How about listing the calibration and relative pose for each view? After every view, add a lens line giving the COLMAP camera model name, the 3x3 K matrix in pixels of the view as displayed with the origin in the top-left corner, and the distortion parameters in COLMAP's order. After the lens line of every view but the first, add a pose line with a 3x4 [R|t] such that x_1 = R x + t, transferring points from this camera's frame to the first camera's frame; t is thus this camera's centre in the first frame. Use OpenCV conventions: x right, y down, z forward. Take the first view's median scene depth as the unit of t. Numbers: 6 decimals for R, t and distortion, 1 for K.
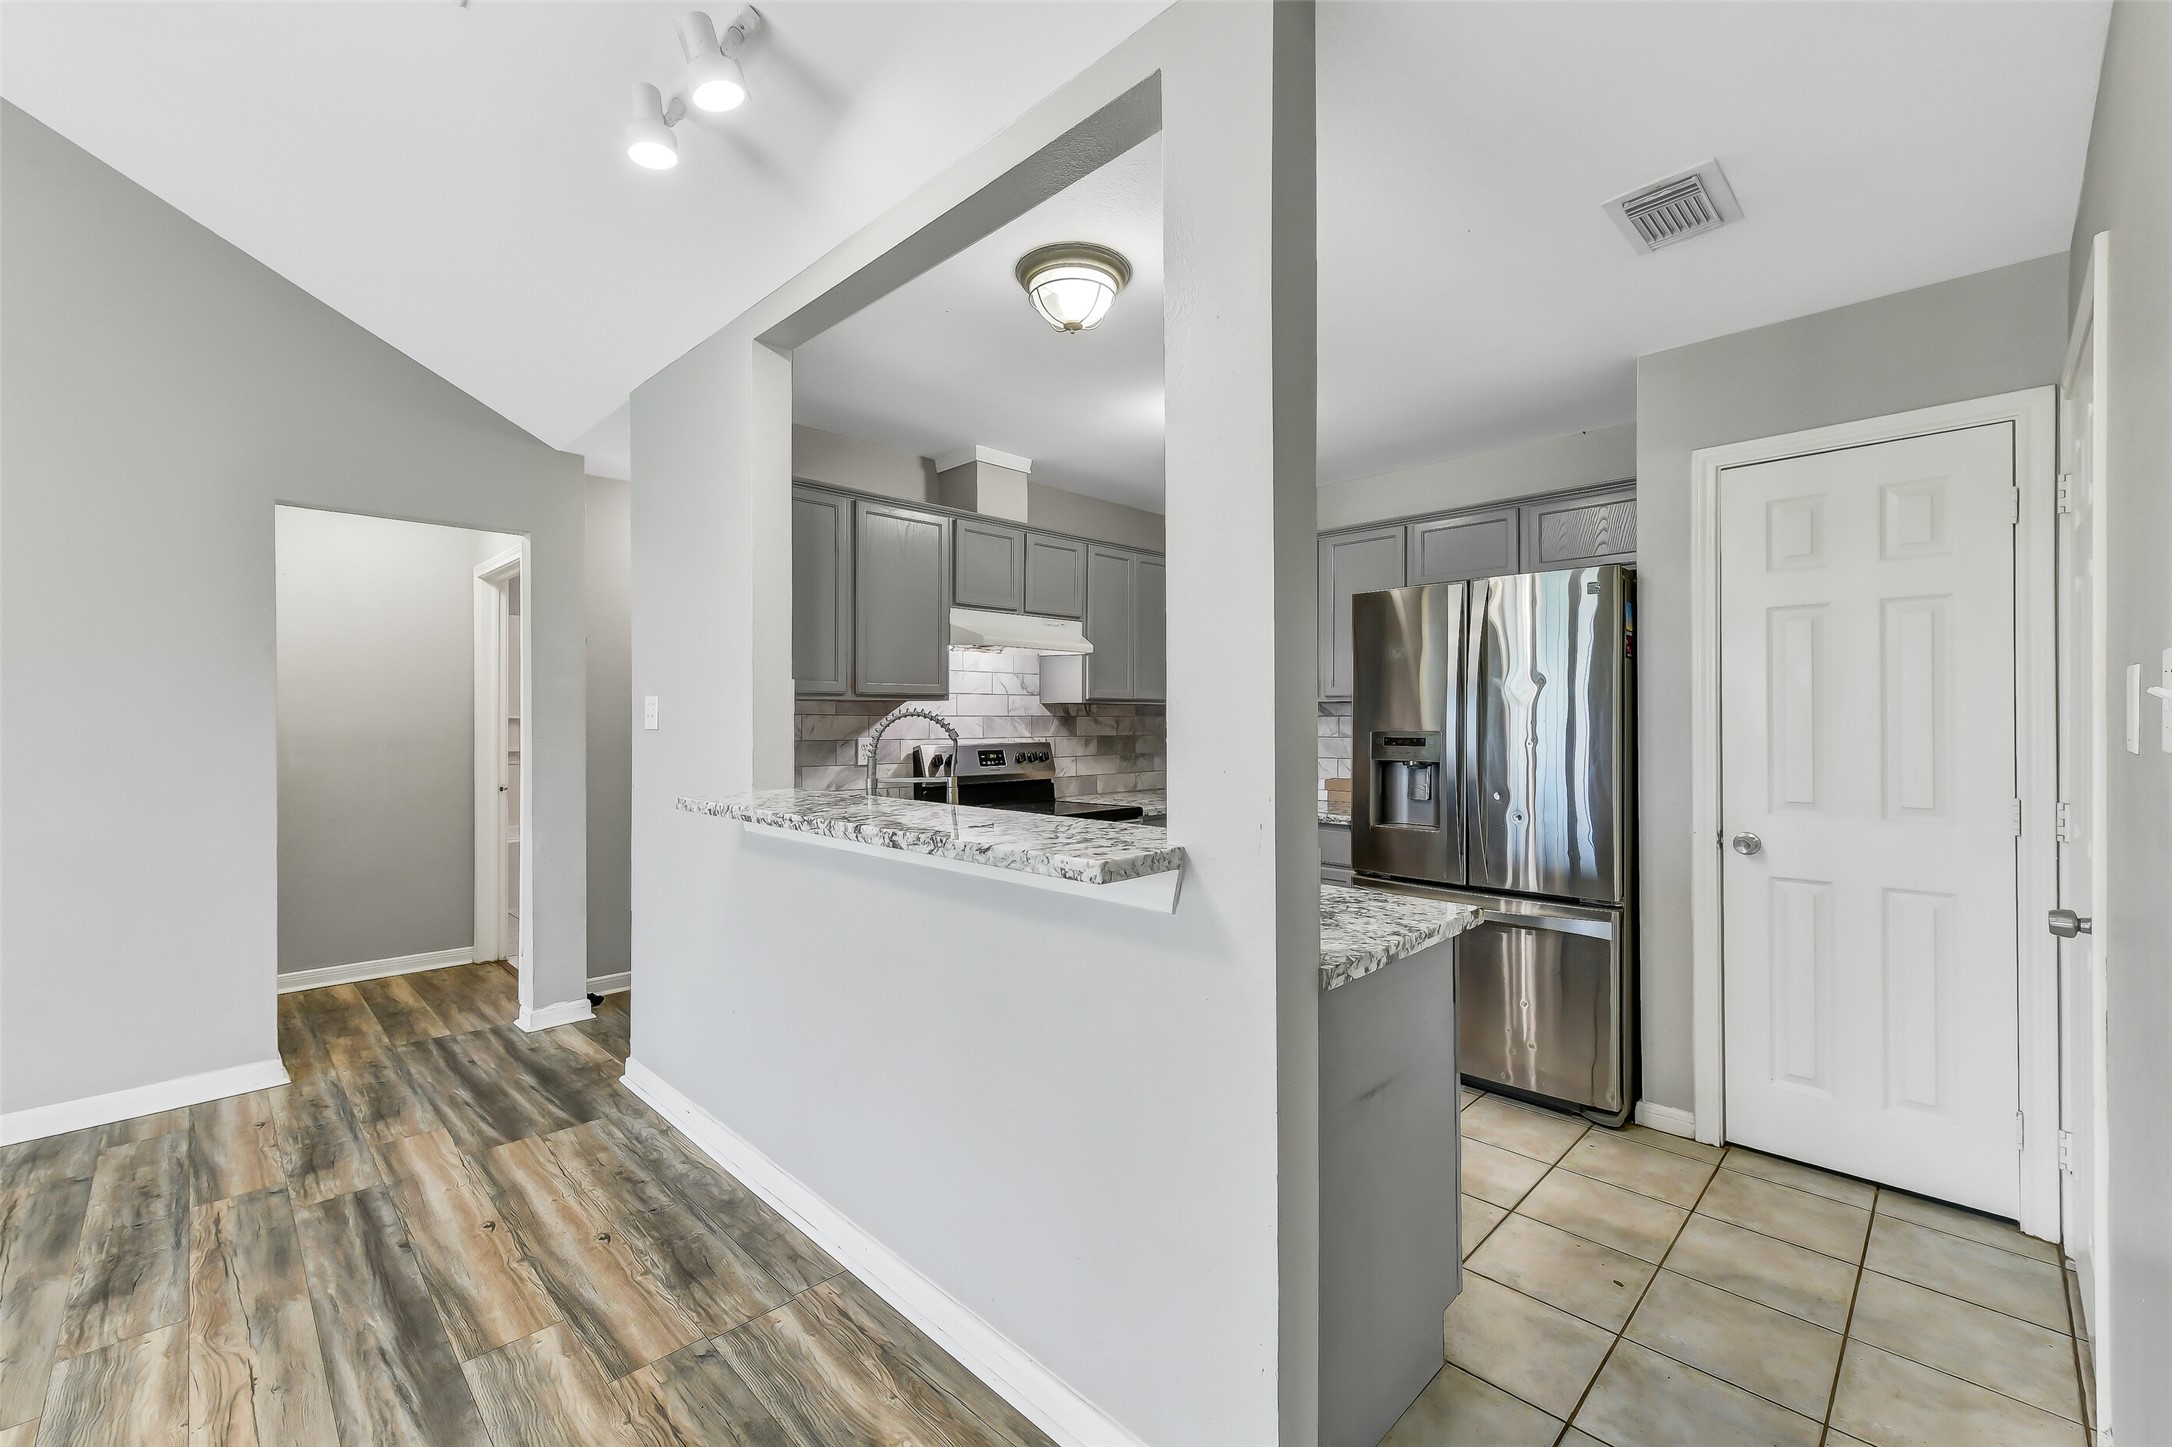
lens RADIAL K [[904.0, 0, 1080.3], [0, 904.0, 720.8], [0, 0, 1]] dist [0.003143, 0.001439]
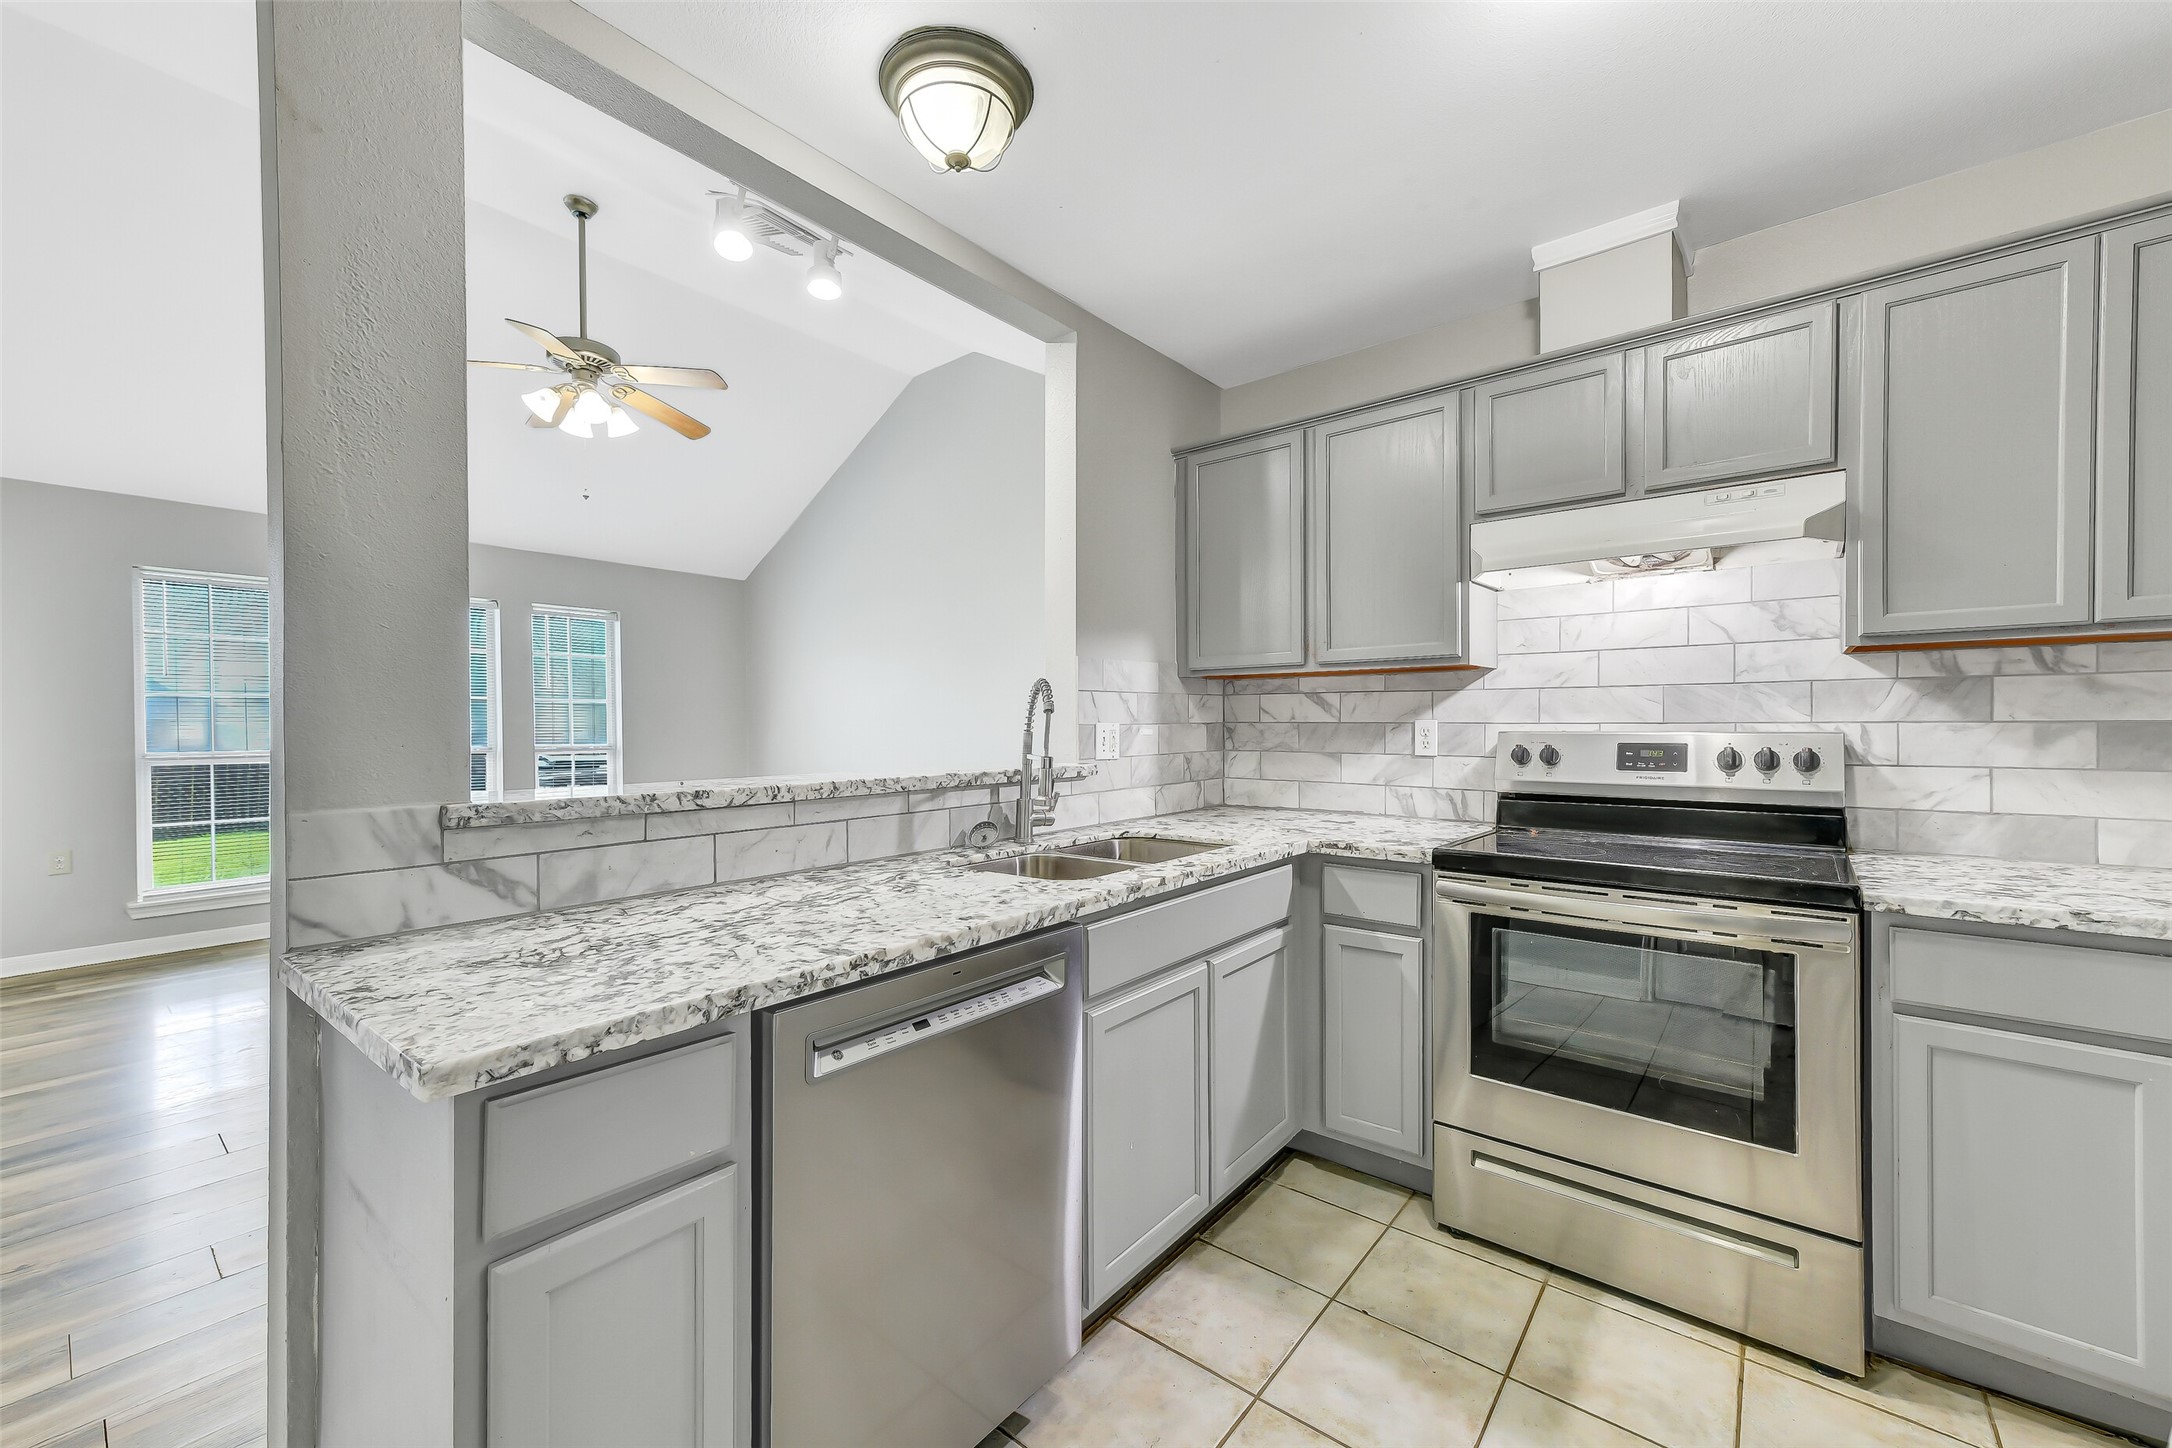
lens RADIAL K [[860.3, 0, 1085.0], [0, 860.3, 731.5], [0, 0, 1]] dist [0.011616, 0.000558]
pose [[0.099184, 0.008082, -0.995036, 0.614174], [0.001534, 0.999965, 0.008275, 0.029289], [0.995068, -0.002347, 0.099168, 0.862390]]
